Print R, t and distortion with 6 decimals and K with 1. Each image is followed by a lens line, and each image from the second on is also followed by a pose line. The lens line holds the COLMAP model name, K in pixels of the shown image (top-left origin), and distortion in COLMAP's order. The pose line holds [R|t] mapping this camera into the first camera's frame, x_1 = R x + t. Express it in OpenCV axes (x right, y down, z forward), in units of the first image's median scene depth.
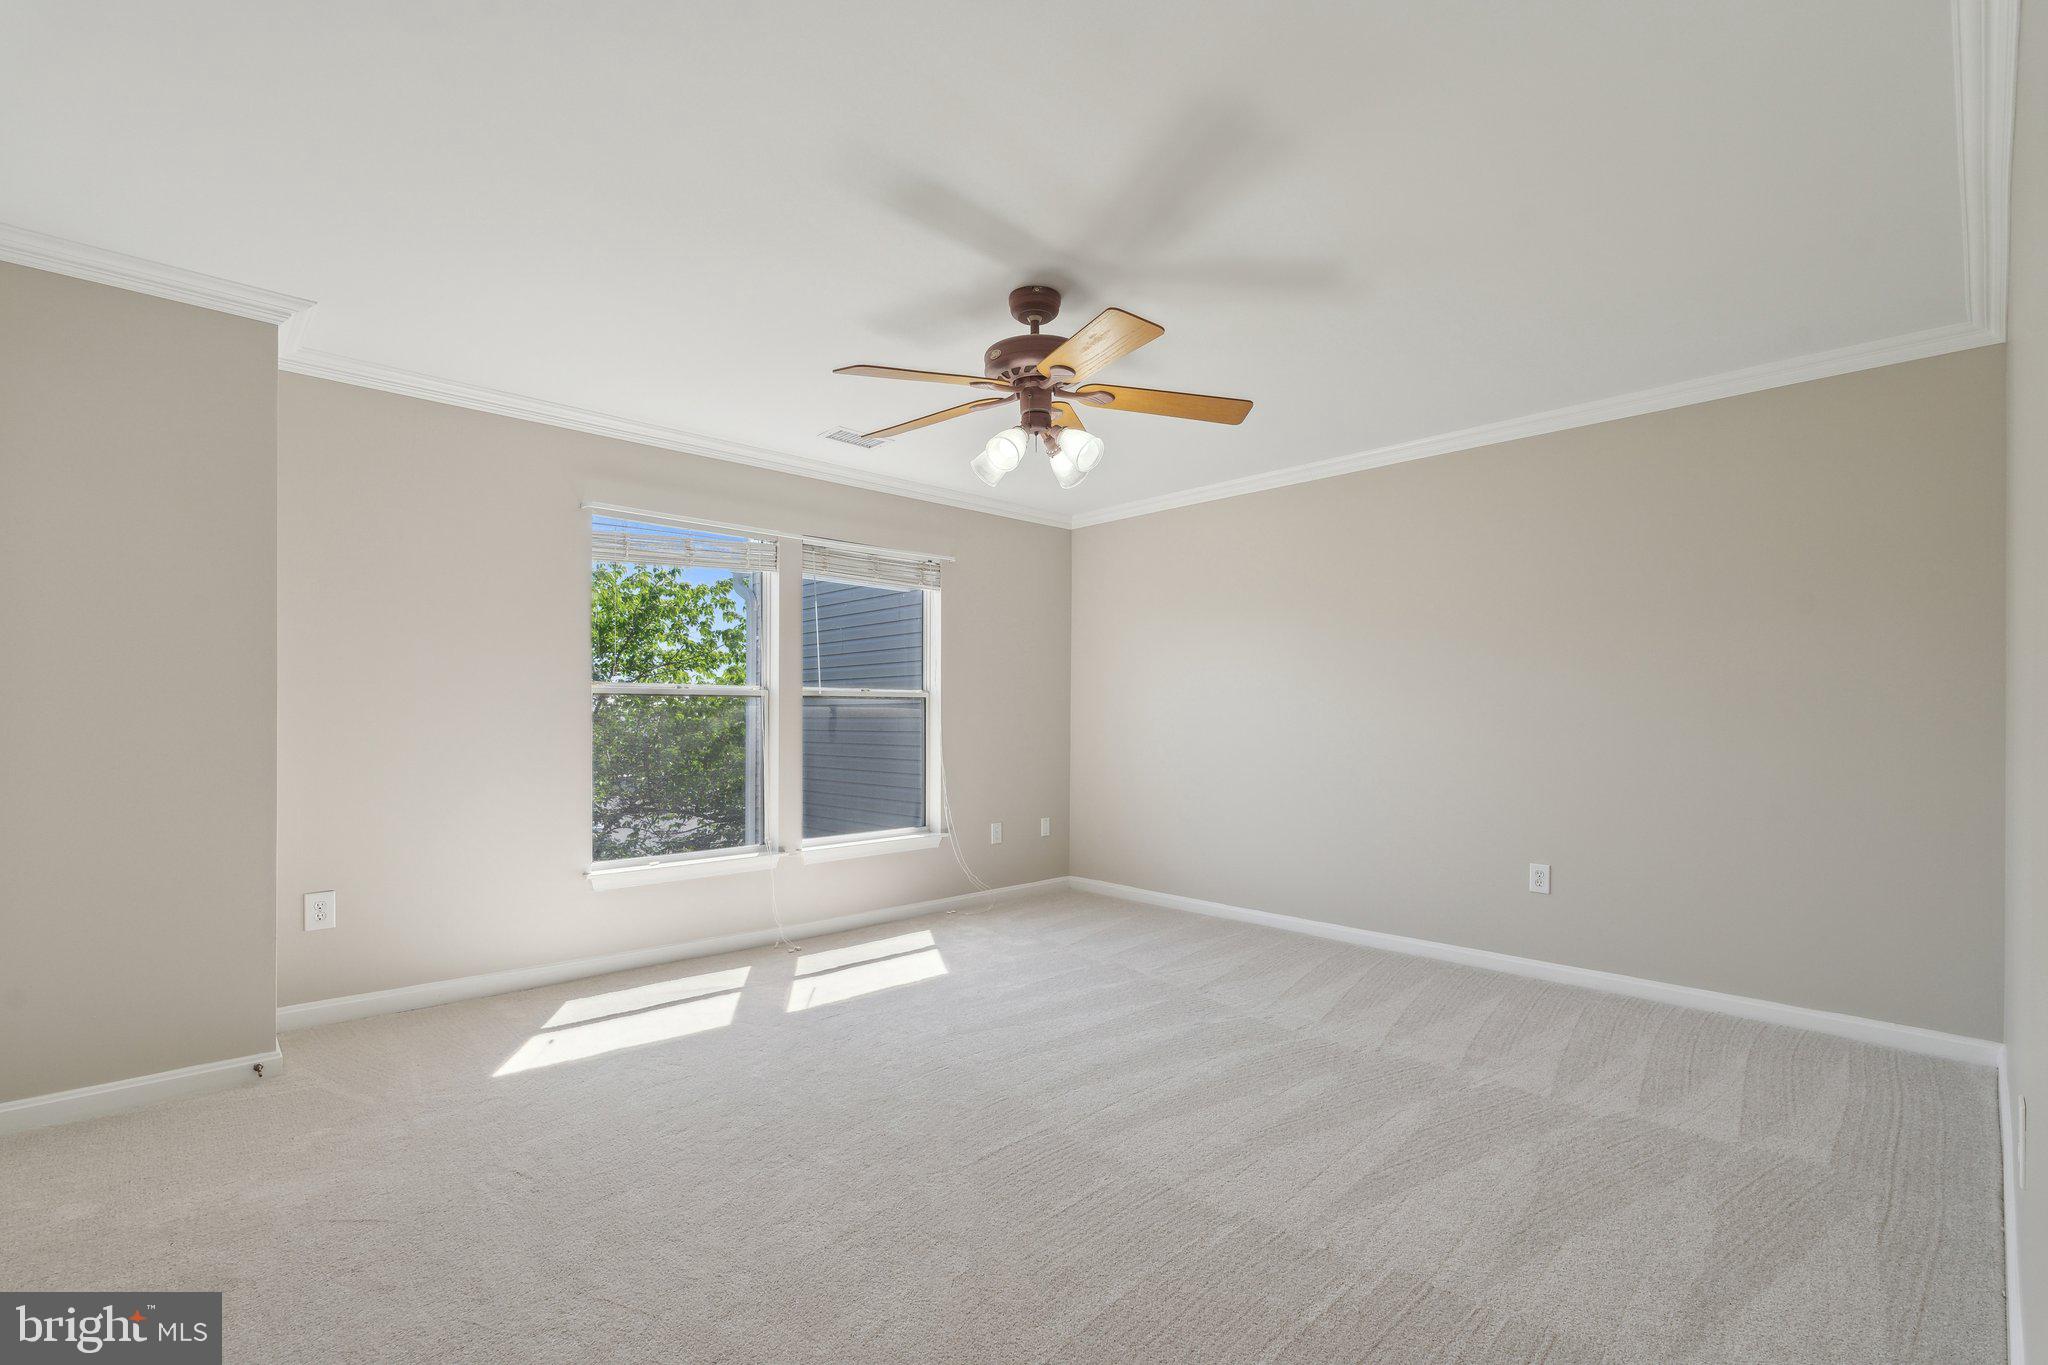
lens RADIAL K [[918.6, 0, 1024.3], [0, 918.6, 710.5], [0, 0, 1]] dist [-0.001237, -0.000094]
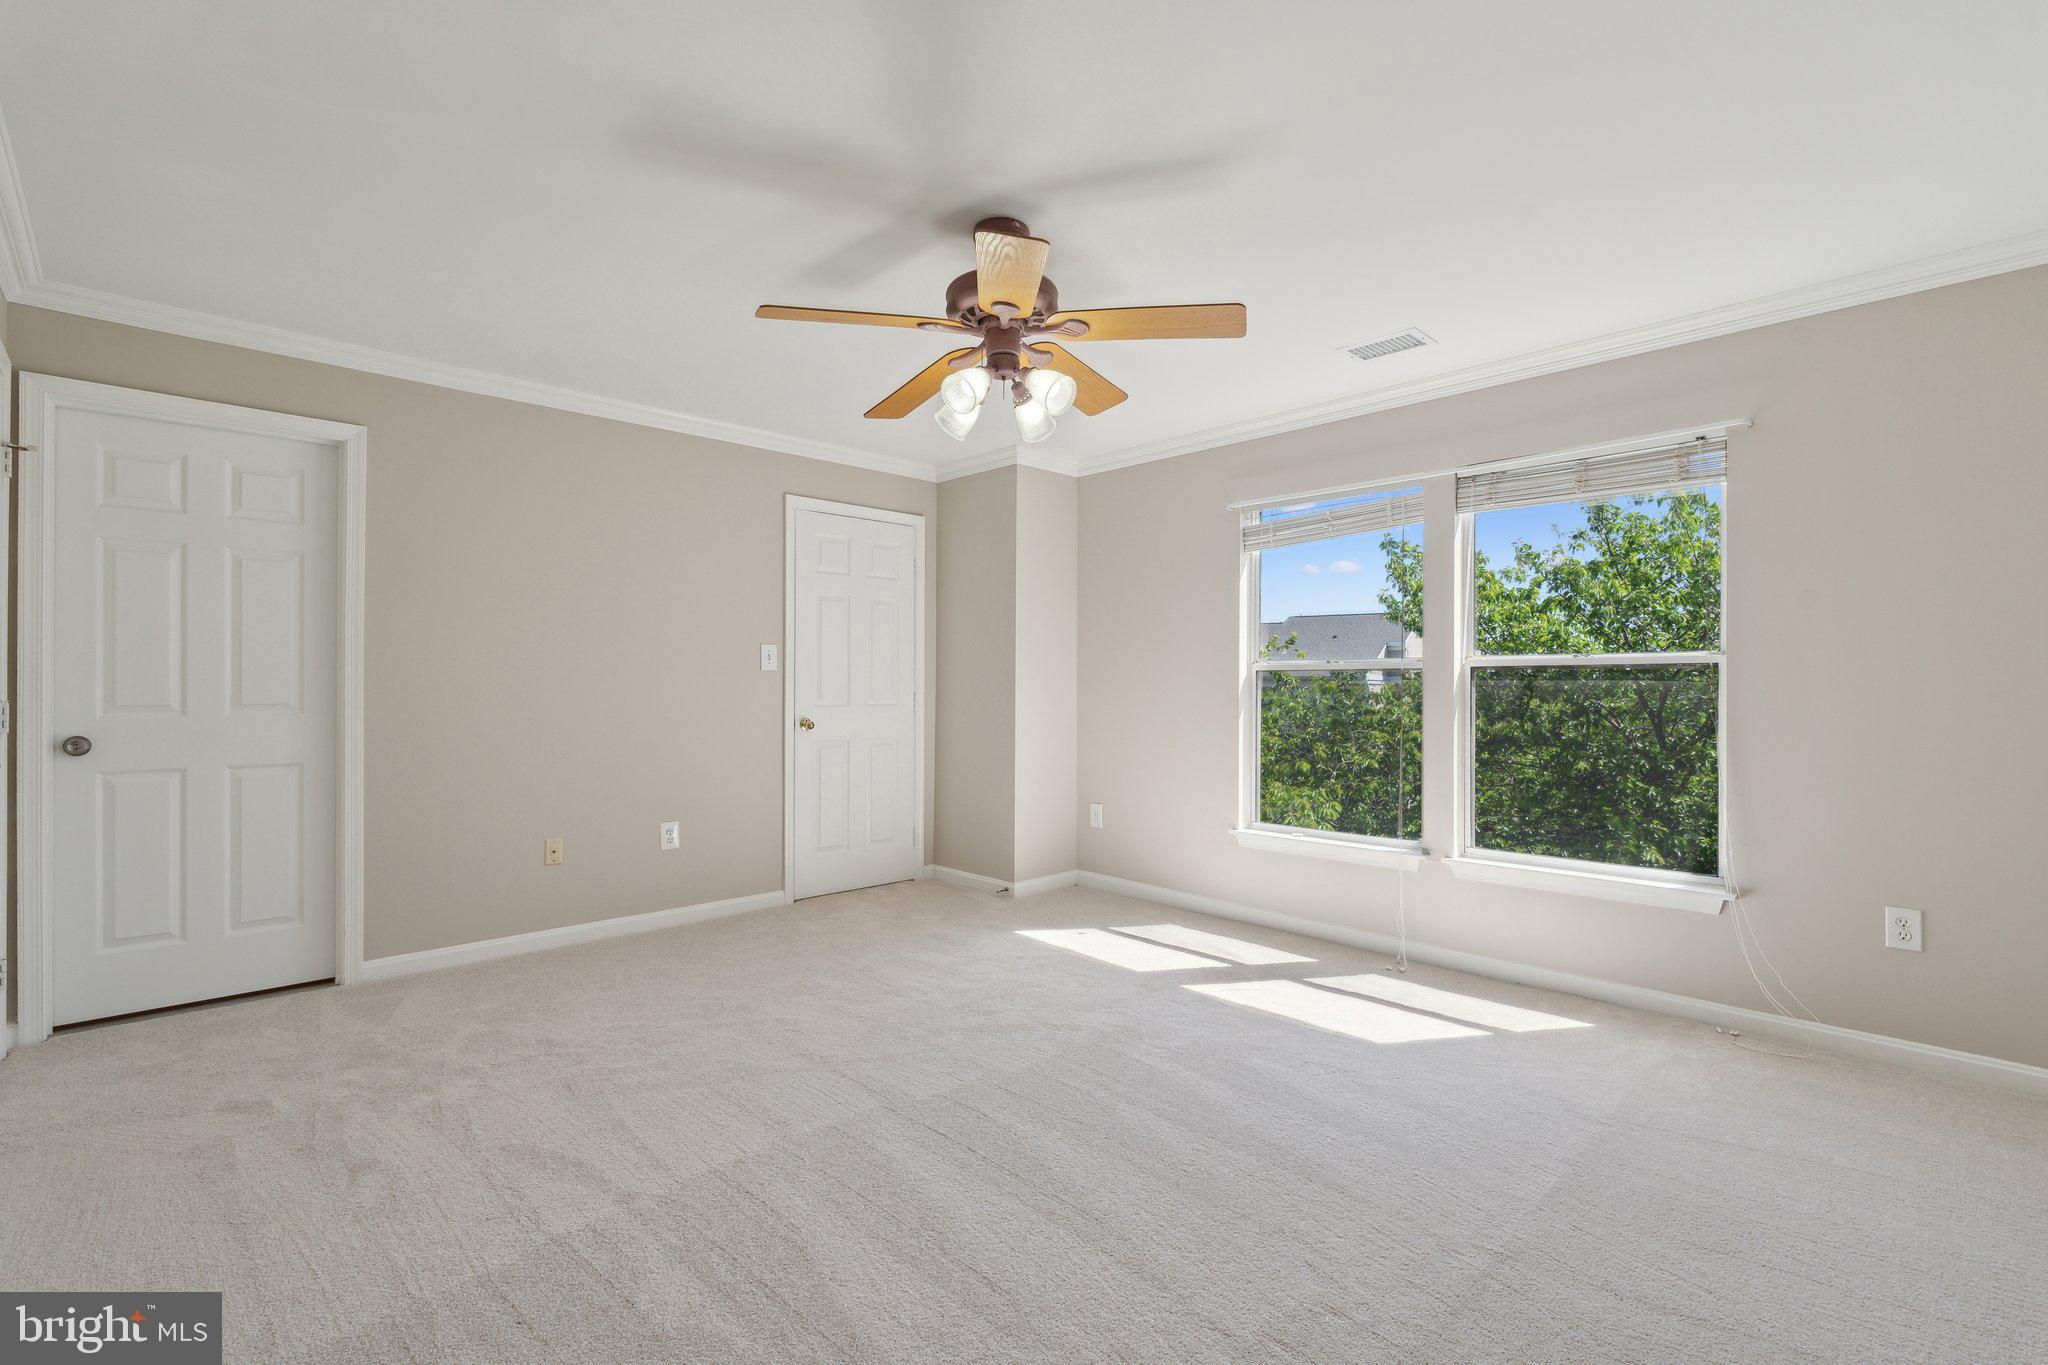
lens RADIAL K [[914.2, 0, 1012.6], [0, 914.2, 682.3], [0, 0, 1]] dist [-0.004125, -0.000292]
pose [[0.004875, -0.008296, -0.999954, 0.594275], [-0.001239, 0.999965, -0.008302, 0.004903], [0.999987, 0.001280, 0.004864, 0.651586]]
